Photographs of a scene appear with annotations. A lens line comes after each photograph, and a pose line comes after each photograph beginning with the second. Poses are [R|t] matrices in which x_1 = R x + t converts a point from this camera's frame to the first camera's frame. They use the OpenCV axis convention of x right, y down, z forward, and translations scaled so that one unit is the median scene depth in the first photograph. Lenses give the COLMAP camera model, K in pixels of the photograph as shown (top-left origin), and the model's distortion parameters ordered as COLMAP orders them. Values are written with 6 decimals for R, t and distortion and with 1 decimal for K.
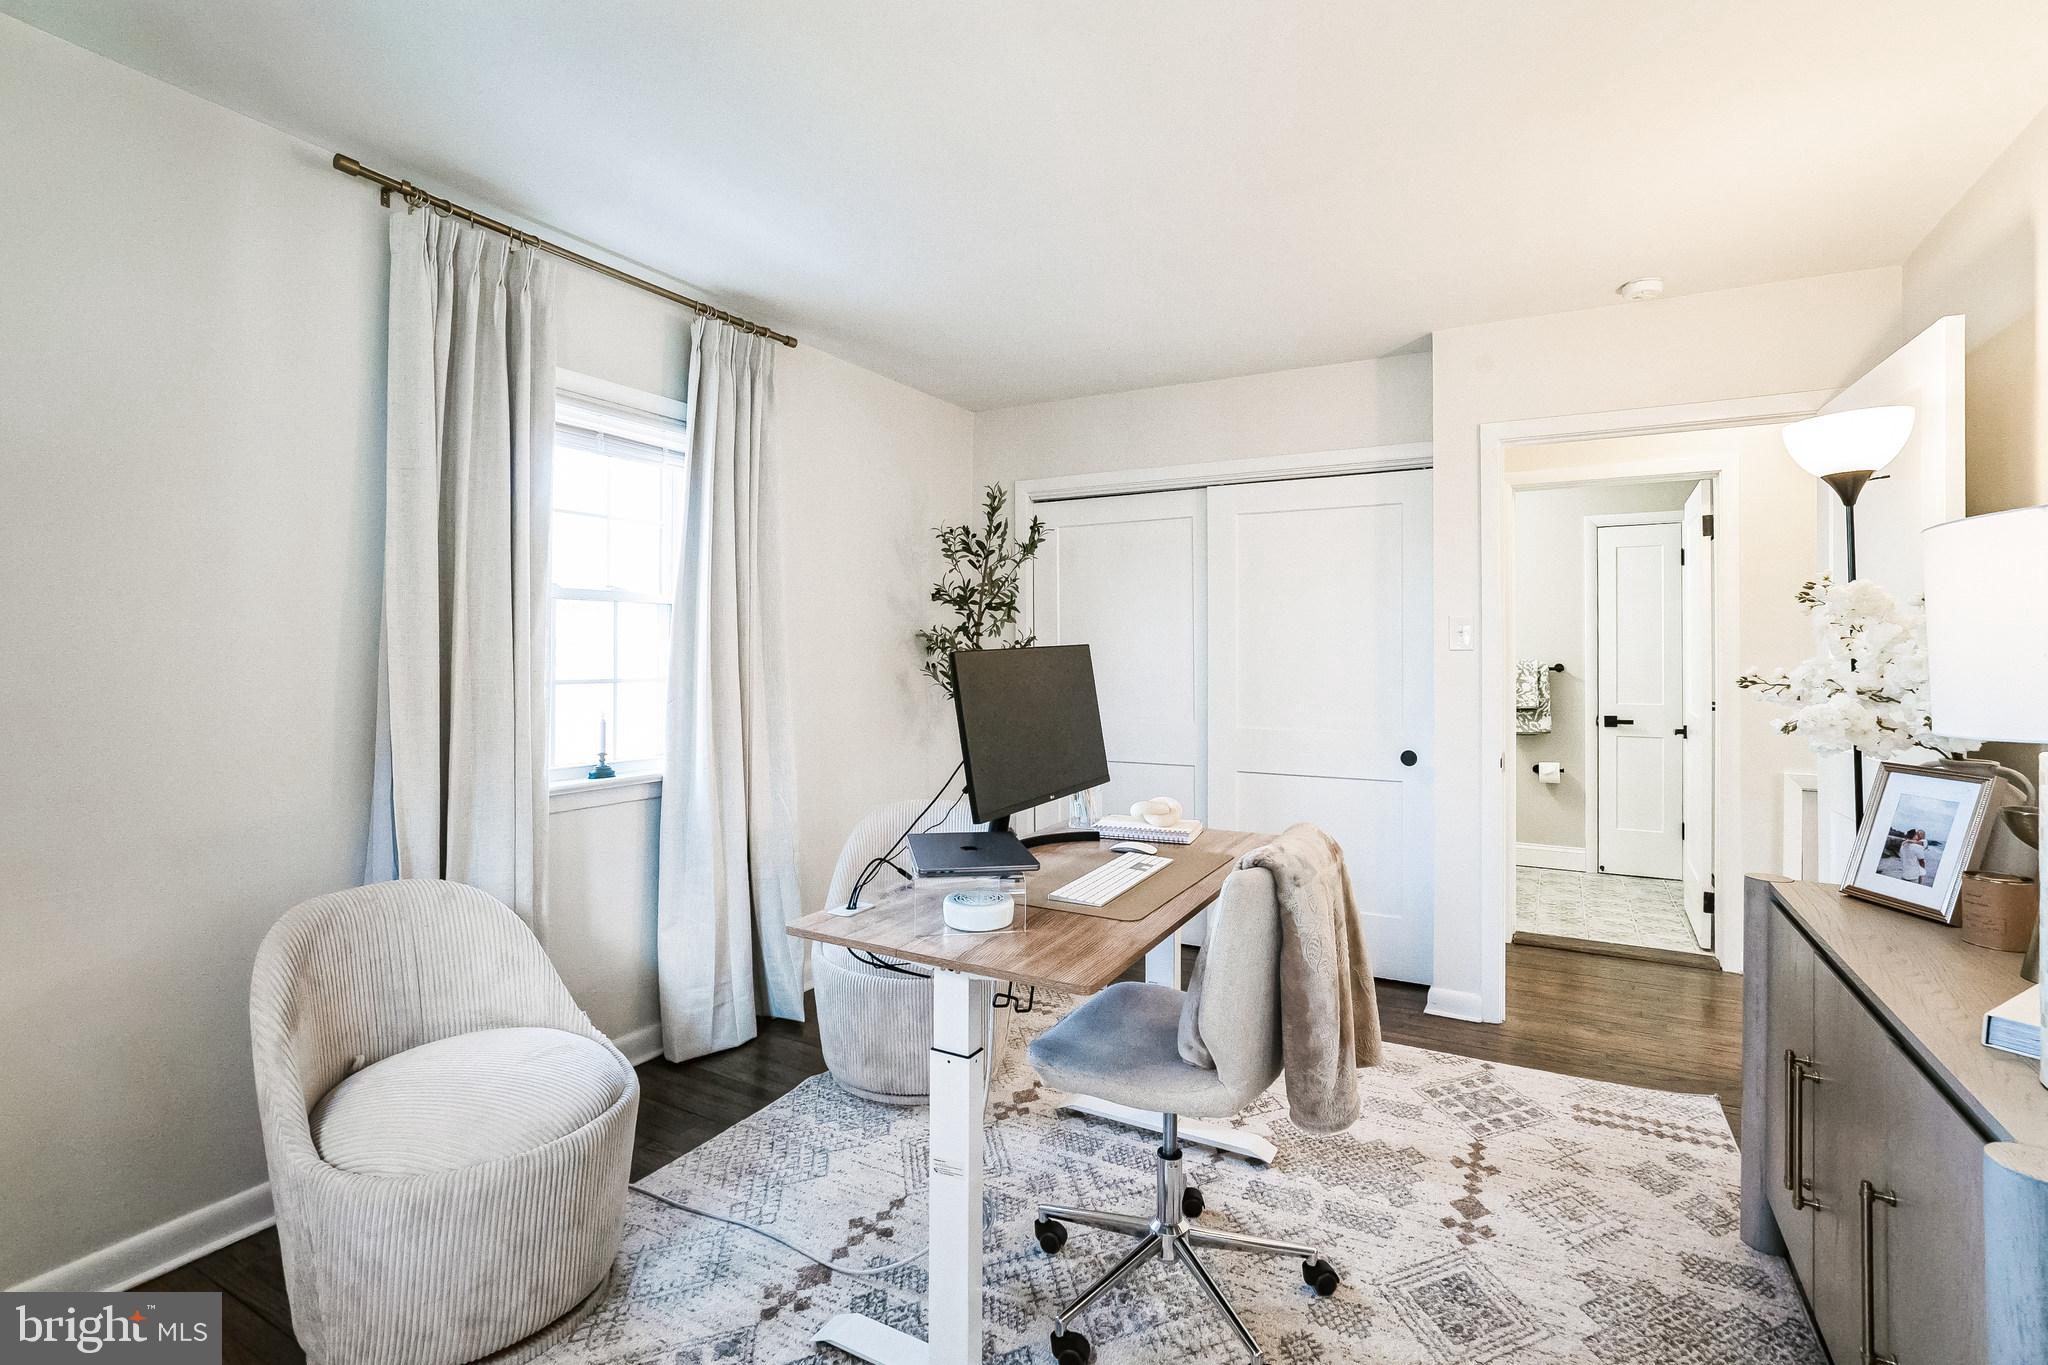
lens RADIAL K [[950.5, 0, 1029.3], [0, 950.5, 653.5], [0, 0, 1]] dist [-0.010454, 0.000616]
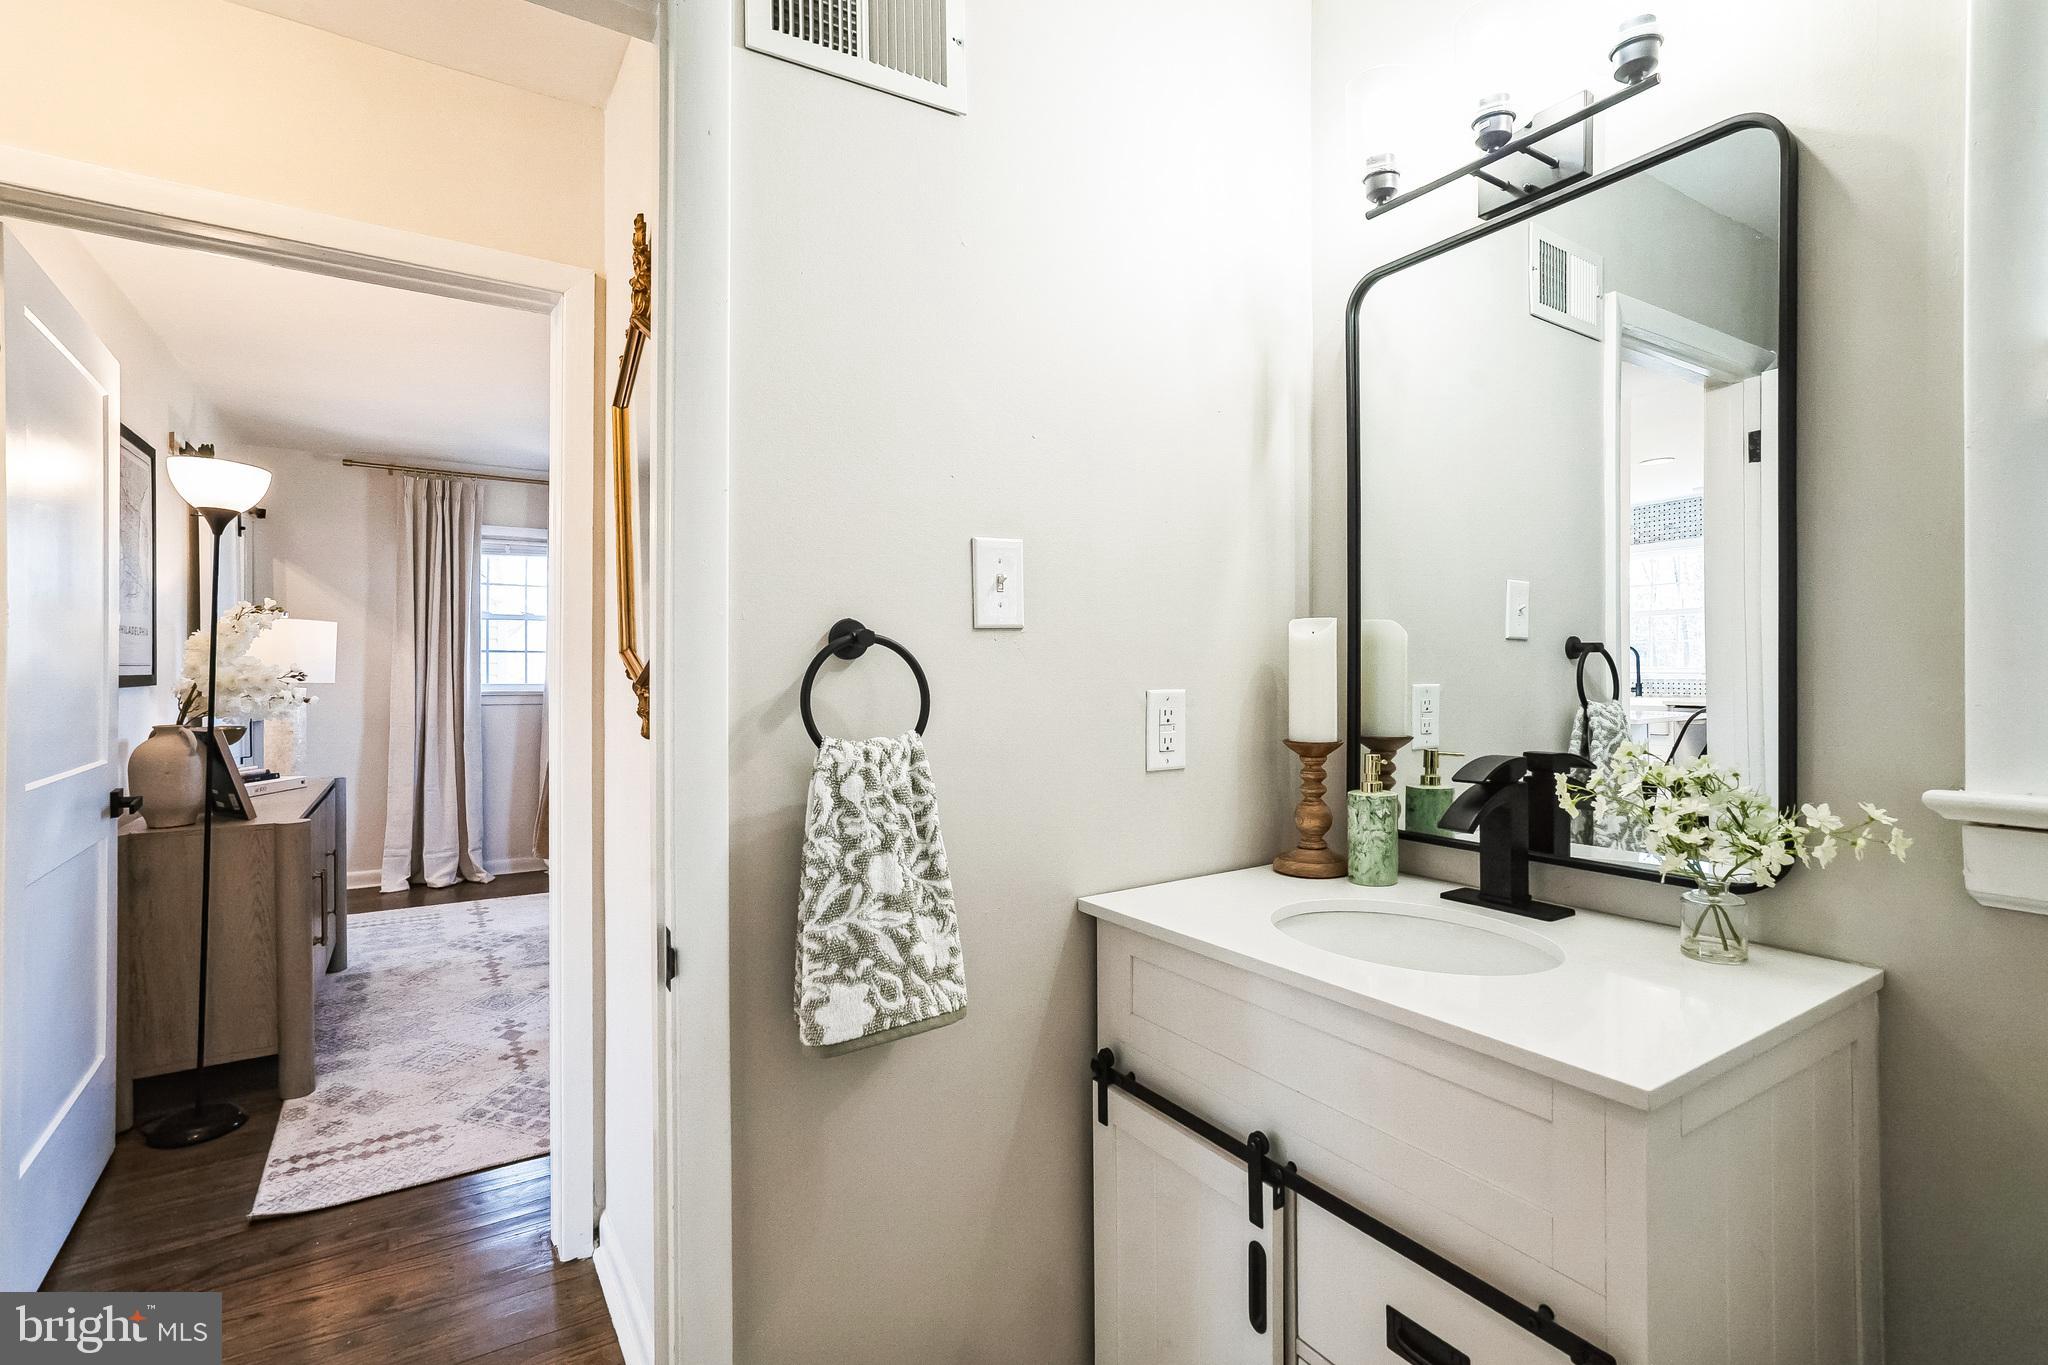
lens RADIAL K [[950.5, 0, 1029.3], [0, 950.5, 653.5], [0, 0, 1]] dist [-0.010454, 0.000616]
pose [[-0.478077, 0.003099, -0.878312, 1.208730], [0.009742, 0.999951, -0.001775, 0.001596], [0.878264, -0.009405, -0.478084, 2.126477]]
